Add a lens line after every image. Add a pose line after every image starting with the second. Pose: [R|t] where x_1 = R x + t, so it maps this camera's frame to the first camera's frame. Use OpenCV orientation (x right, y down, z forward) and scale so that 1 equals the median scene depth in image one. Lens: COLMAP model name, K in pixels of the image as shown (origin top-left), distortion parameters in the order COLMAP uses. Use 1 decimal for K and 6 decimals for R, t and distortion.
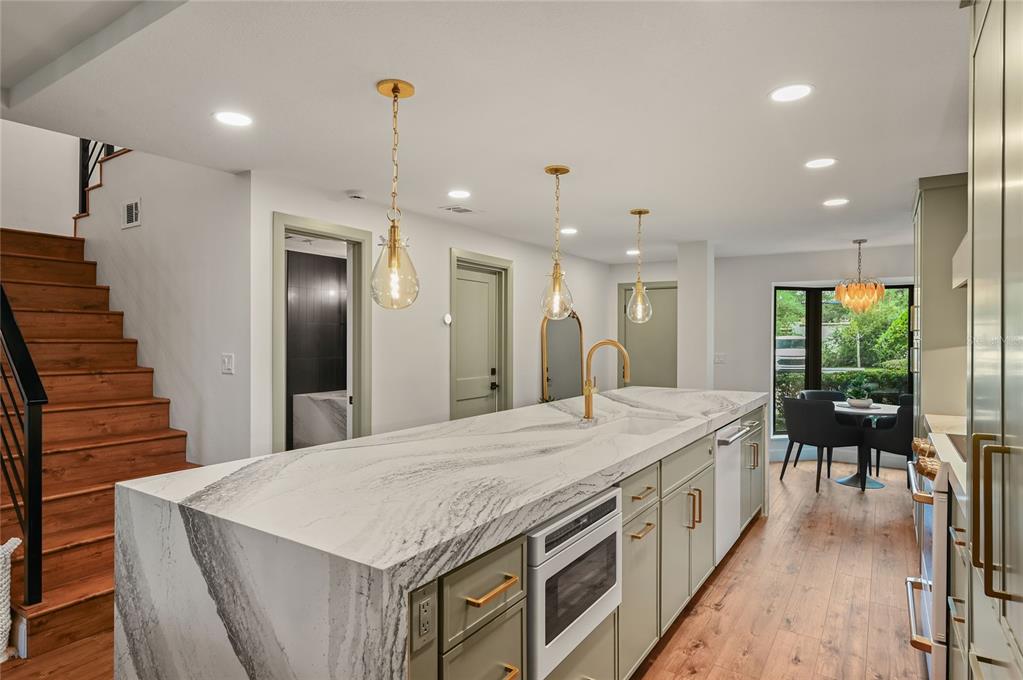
lens RADIAL K [[564.0, 0, 512.7], [0, 564.0, 339.9], [0, 0, 1]] dist [-0.003288, 0.000860]
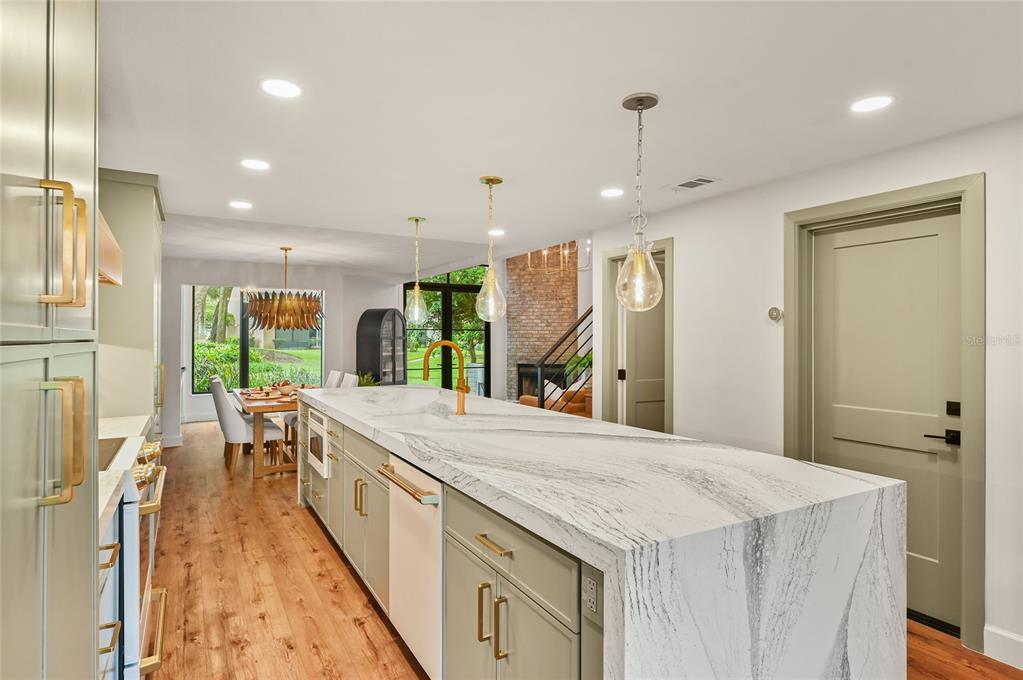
lens RADIAL K [[564.0, 0, 506.3], [0, 564.0, 338.5], [0, 0, 1]] dist [-0.003288, 0.000860]
pose [[-0.455325, -0.003374, -0.890319, 1.153842], [-0.011581, 0.999931, 0.002133, -0.002617], [0.890250, 0.011282, -0.455333, 1.737770]]
